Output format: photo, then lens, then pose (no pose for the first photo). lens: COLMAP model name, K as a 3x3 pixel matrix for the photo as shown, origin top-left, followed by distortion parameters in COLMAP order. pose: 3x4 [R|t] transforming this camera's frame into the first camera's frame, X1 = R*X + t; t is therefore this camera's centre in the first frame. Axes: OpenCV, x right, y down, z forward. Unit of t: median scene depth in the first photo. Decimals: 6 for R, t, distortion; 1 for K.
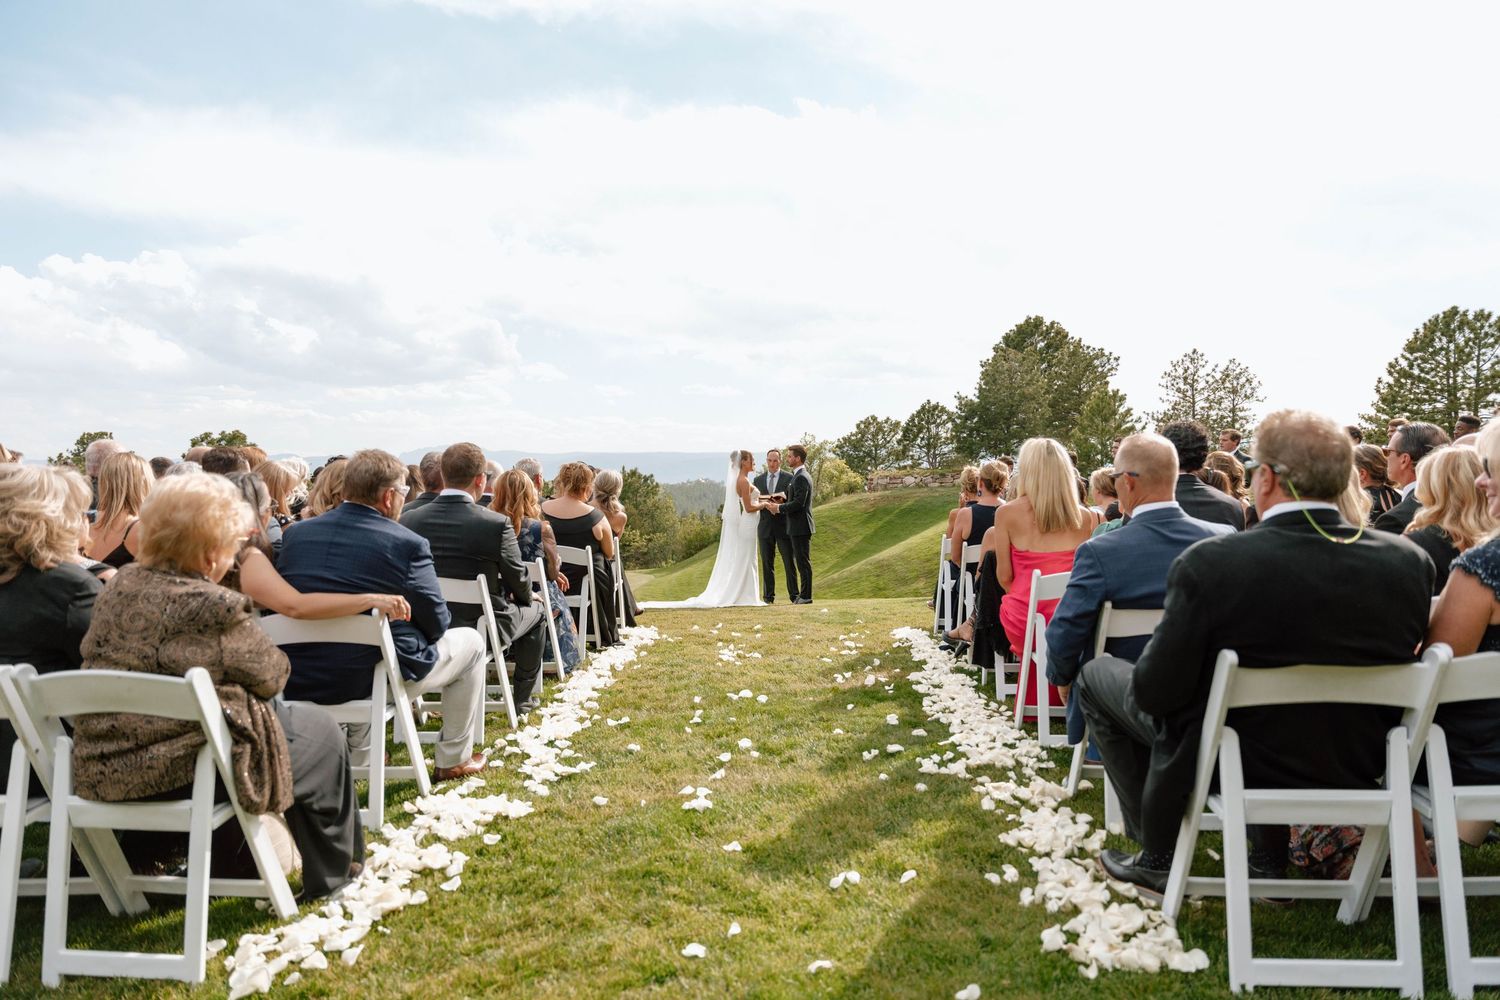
lens RADIAL K [[985.8, 0, 750.0], [0, 985.8, 500.0], [0, 0, 1]] dist [-0.012287, 0.001135]
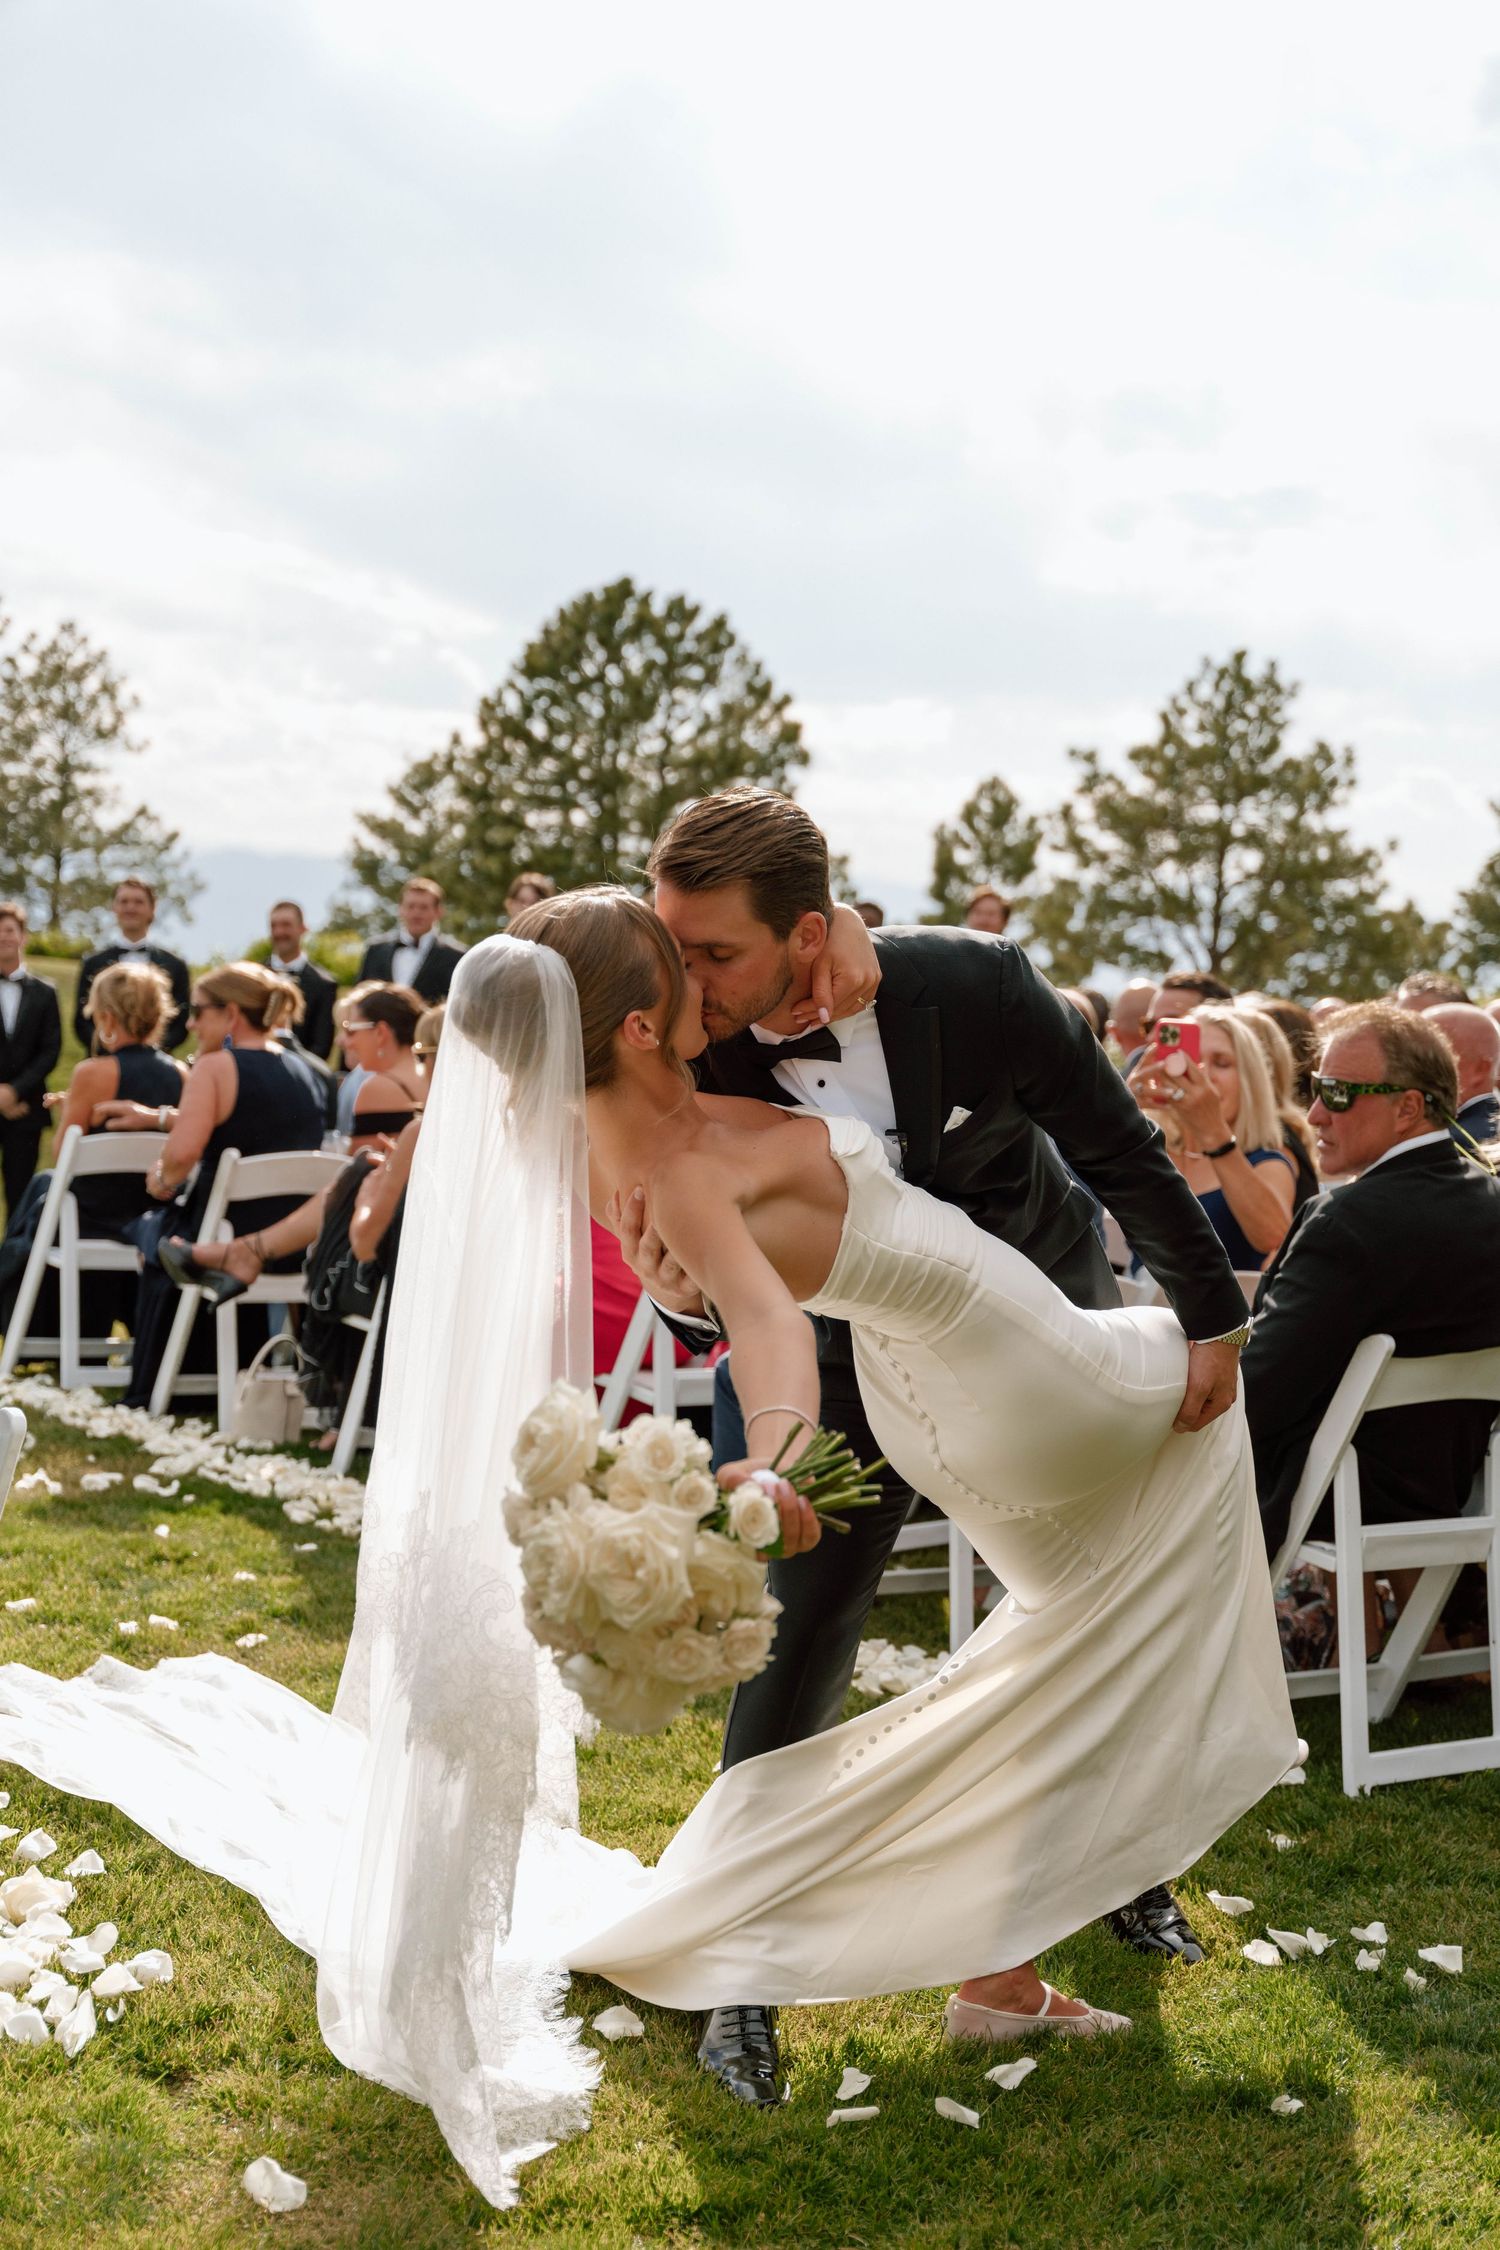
lens RADIAL K [[3168.0, 0, 750.0], [0, 3168.0, 1125.0], [0, 0, 1]] dist [0.015113, 0.016759]
pose [[0.752663, 0.026803, 0.657860, -0.095974], [-0.054119, 0.998308, 0.021244, -0.001943], [-0.656178, -0.051593, 0.752841, -0.031660]]
